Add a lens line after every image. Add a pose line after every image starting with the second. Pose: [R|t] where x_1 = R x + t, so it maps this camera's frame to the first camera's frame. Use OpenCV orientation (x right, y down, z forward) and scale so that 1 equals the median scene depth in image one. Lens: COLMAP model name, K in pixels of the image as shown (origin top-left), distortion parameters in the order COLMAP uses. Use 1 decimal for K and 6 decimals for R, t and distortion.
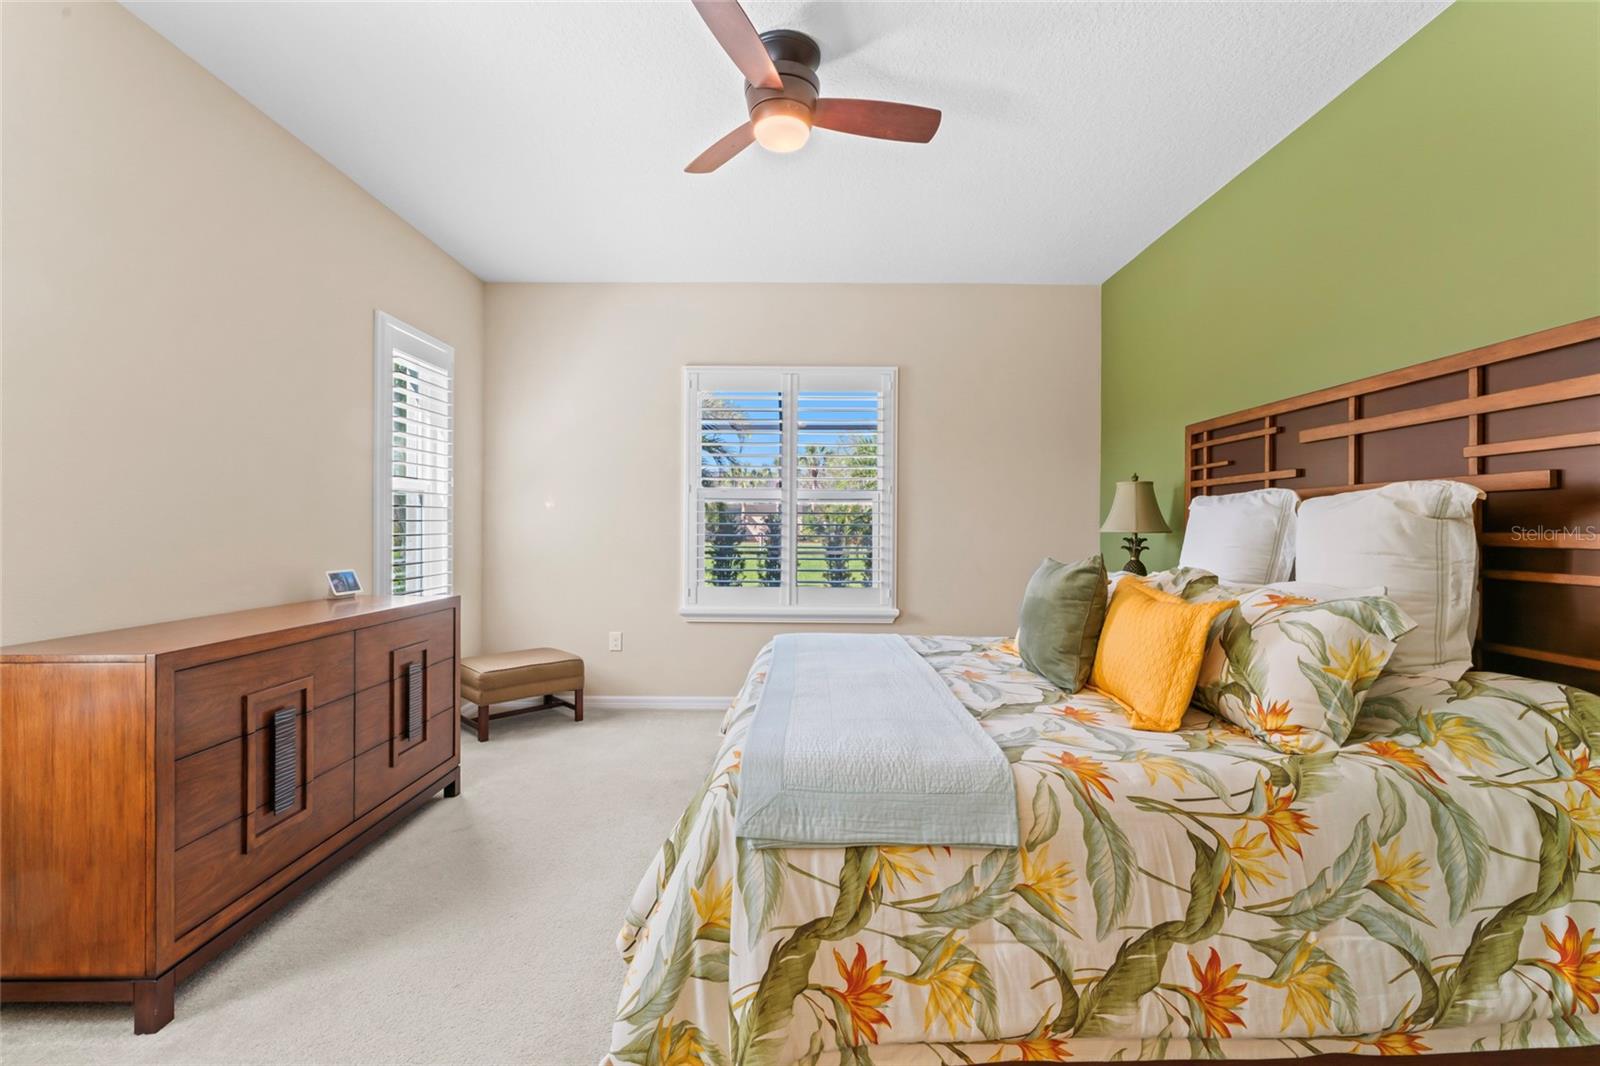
lens RADIAL K [[700.6, 0, 800.0], [0, 700.6, 533.0], [0, 0, 1]] dist [-0.000401, -0.000078]
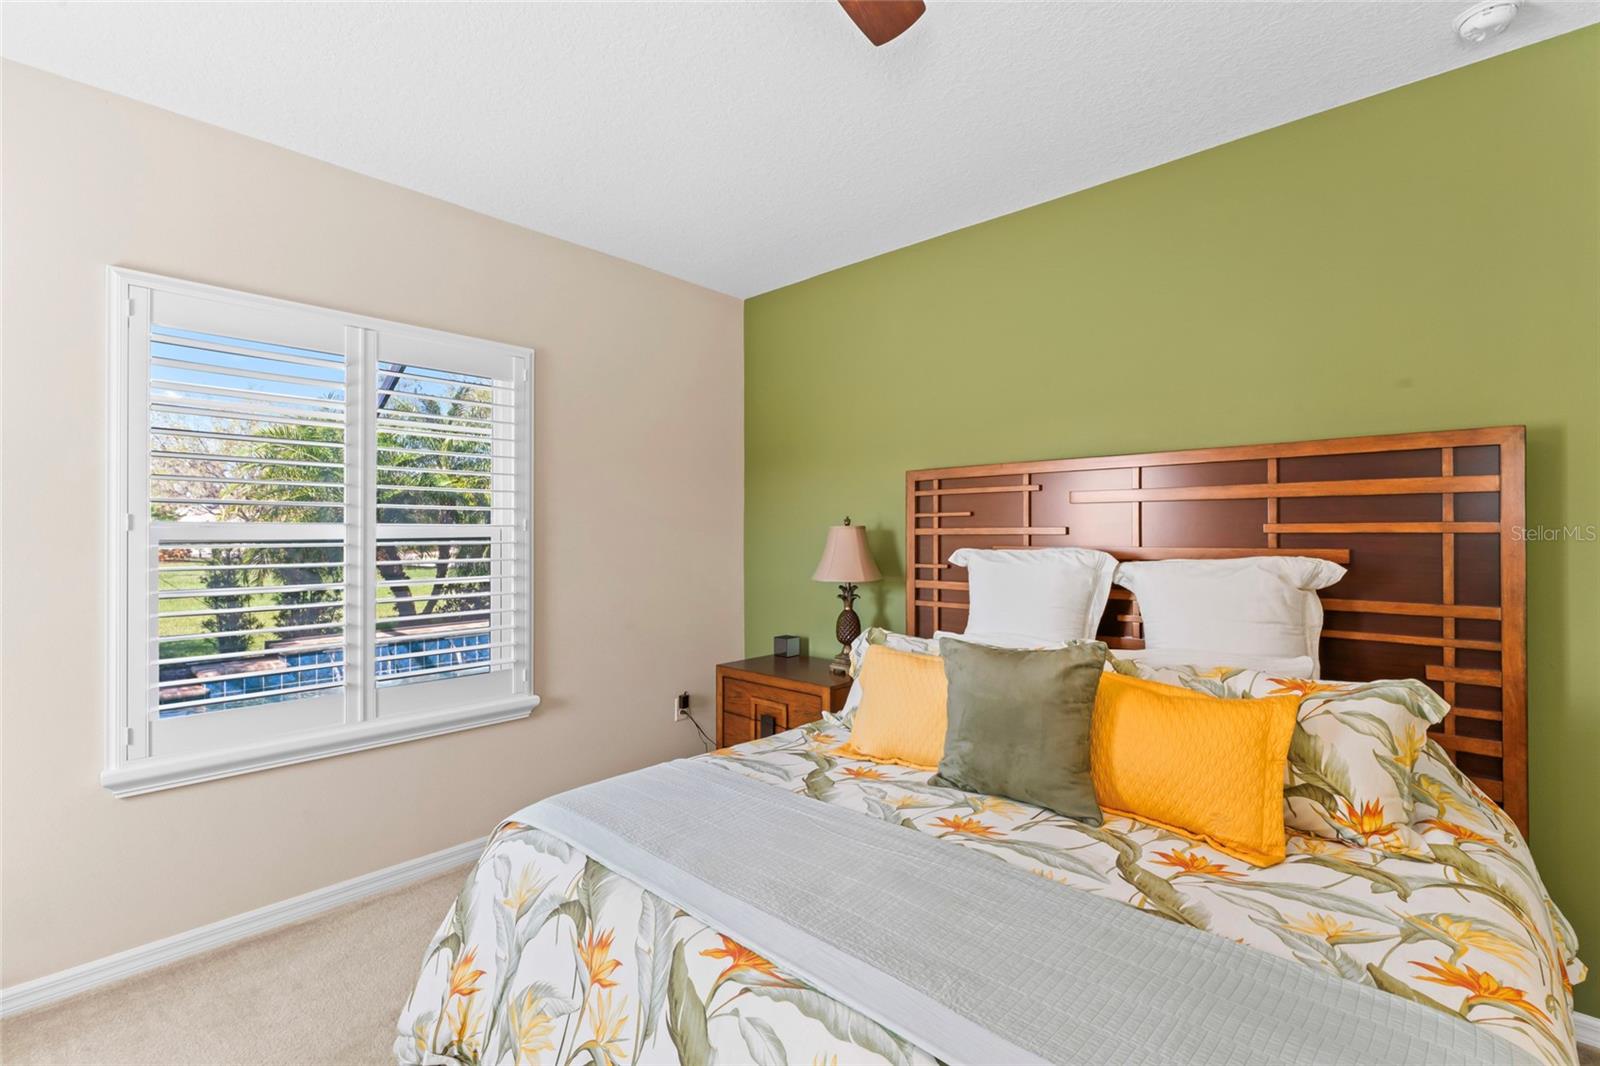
lens RADIAL K [[710.6, 0, 800.0], [0, 710.6, 533.0], [0, 0, 1]] dist [-0.000196, -0.000147]
pose [[0.678583, -0.006606, 0.734494, -0.585252], [0.012859, 0.999913, -0.002887, -0.140250], [-0.734411, 0.011404, 0.678609, 0.934652]]
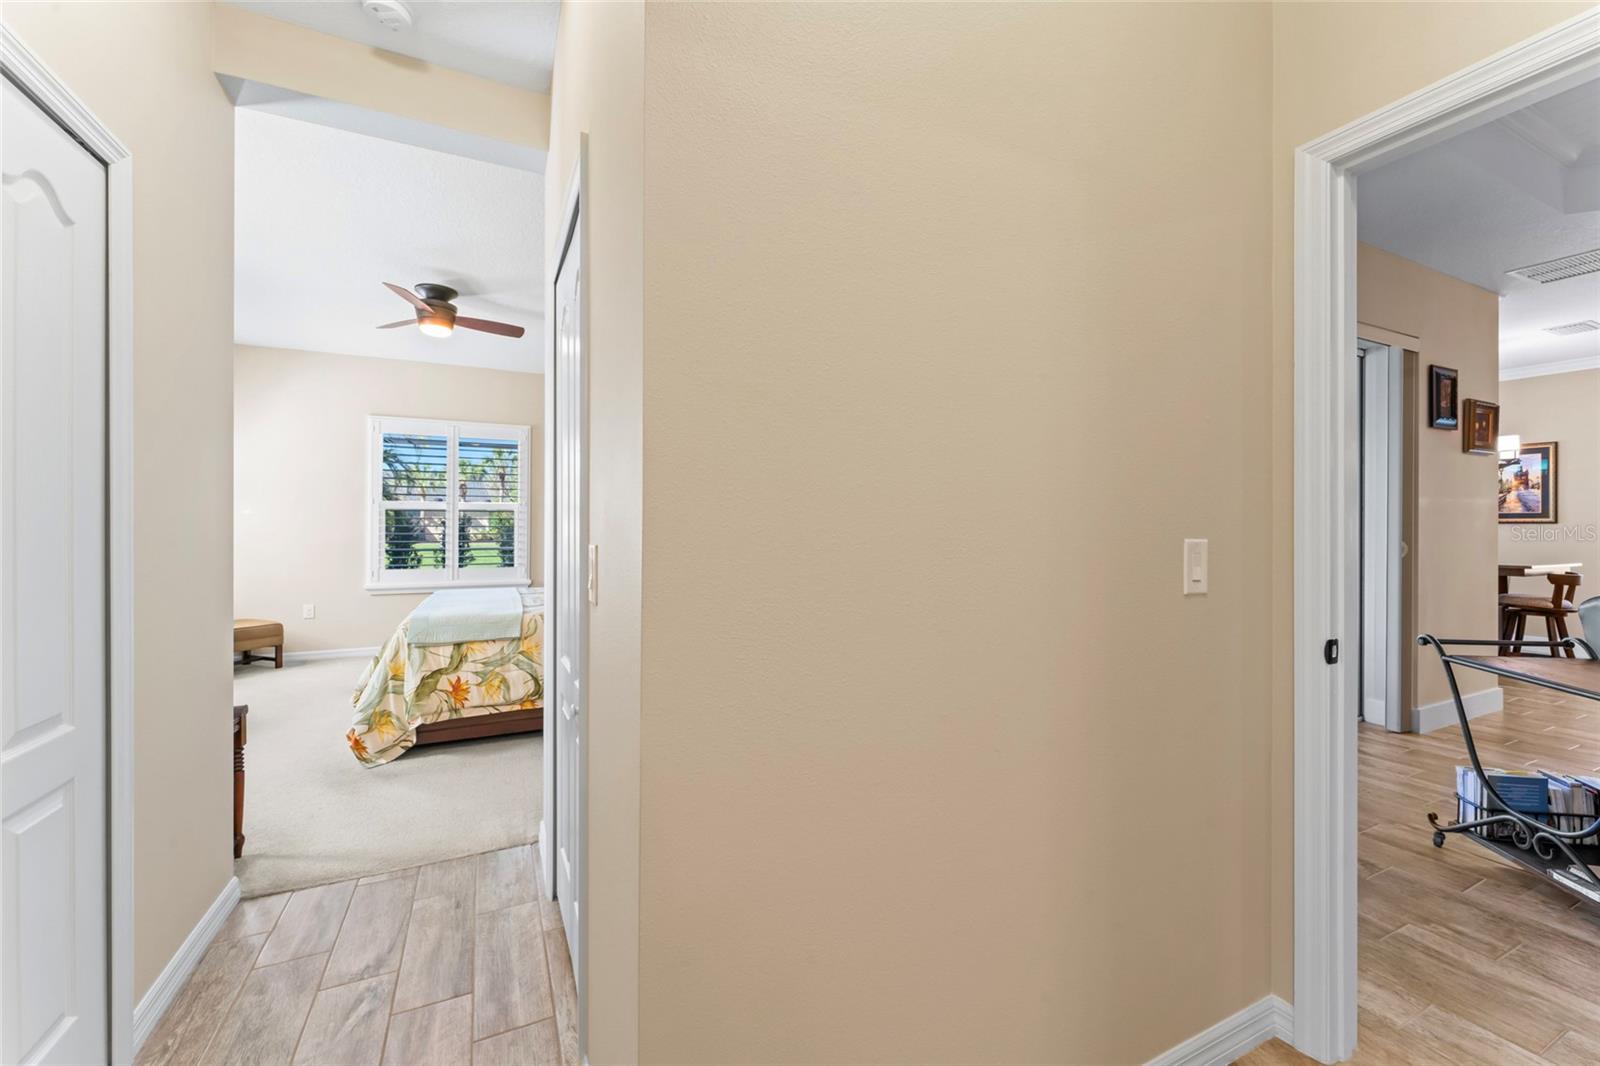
lens RADIAL K [[636.8, 0, 791.6], [0, 636.8, 524.7], [0, 0, 1]] dist [0.001608, 0.000037]
pose [[0.903662, -0.001184, 0.428244, 0.165365], [0.006649, 0.999914, -0.011265, 0.014129], [-0.428194, 0.013027, 0.903593, -1.565589]]
